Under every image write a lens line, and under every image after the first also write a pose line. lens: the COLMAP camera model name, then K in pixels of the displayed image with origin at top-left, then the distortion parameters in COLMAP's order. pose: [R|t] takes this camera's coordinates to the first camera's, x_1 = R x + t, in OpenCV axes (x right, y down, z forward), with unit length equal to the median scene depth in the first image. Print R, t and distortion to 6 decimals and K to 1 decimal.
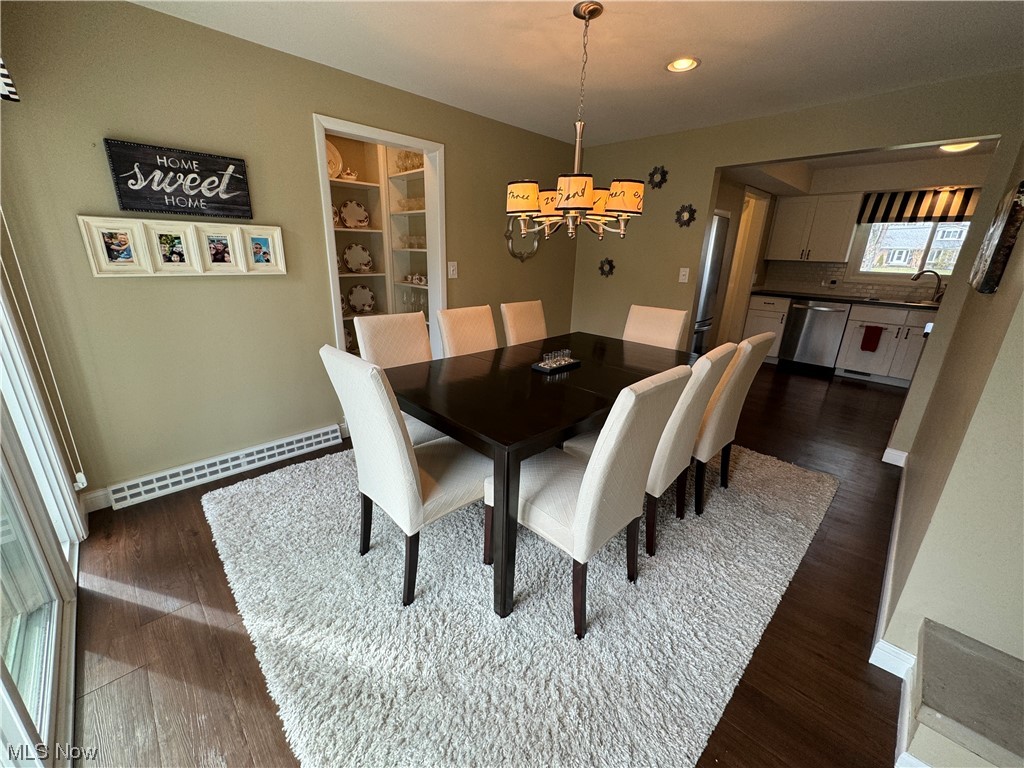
lens RADIAL K [[410.0, 0, 512.6], [0, 410.0, 383.6], [0, 0, 1]] dist [0.000430, 0.000218]
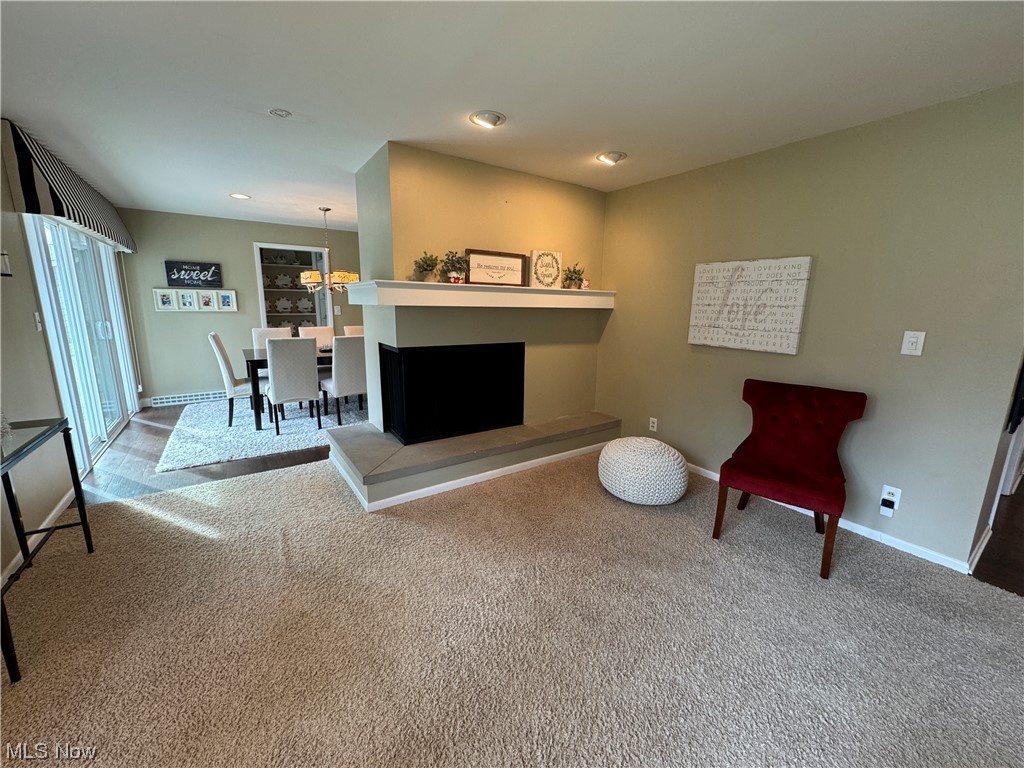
lens RADIAL K [[410.0, 0, 514.5], [0, 410.0, 385.7], [0, 0, 1]] dist [0.000430, 0.000218]
pose [[0.985068, 0.022167, -0.170733, 1.520614], [-0.041571, 0.992958, -0.110935, 0.365470], [0.167072, 0.116376, 0.979052, -1.007732]]
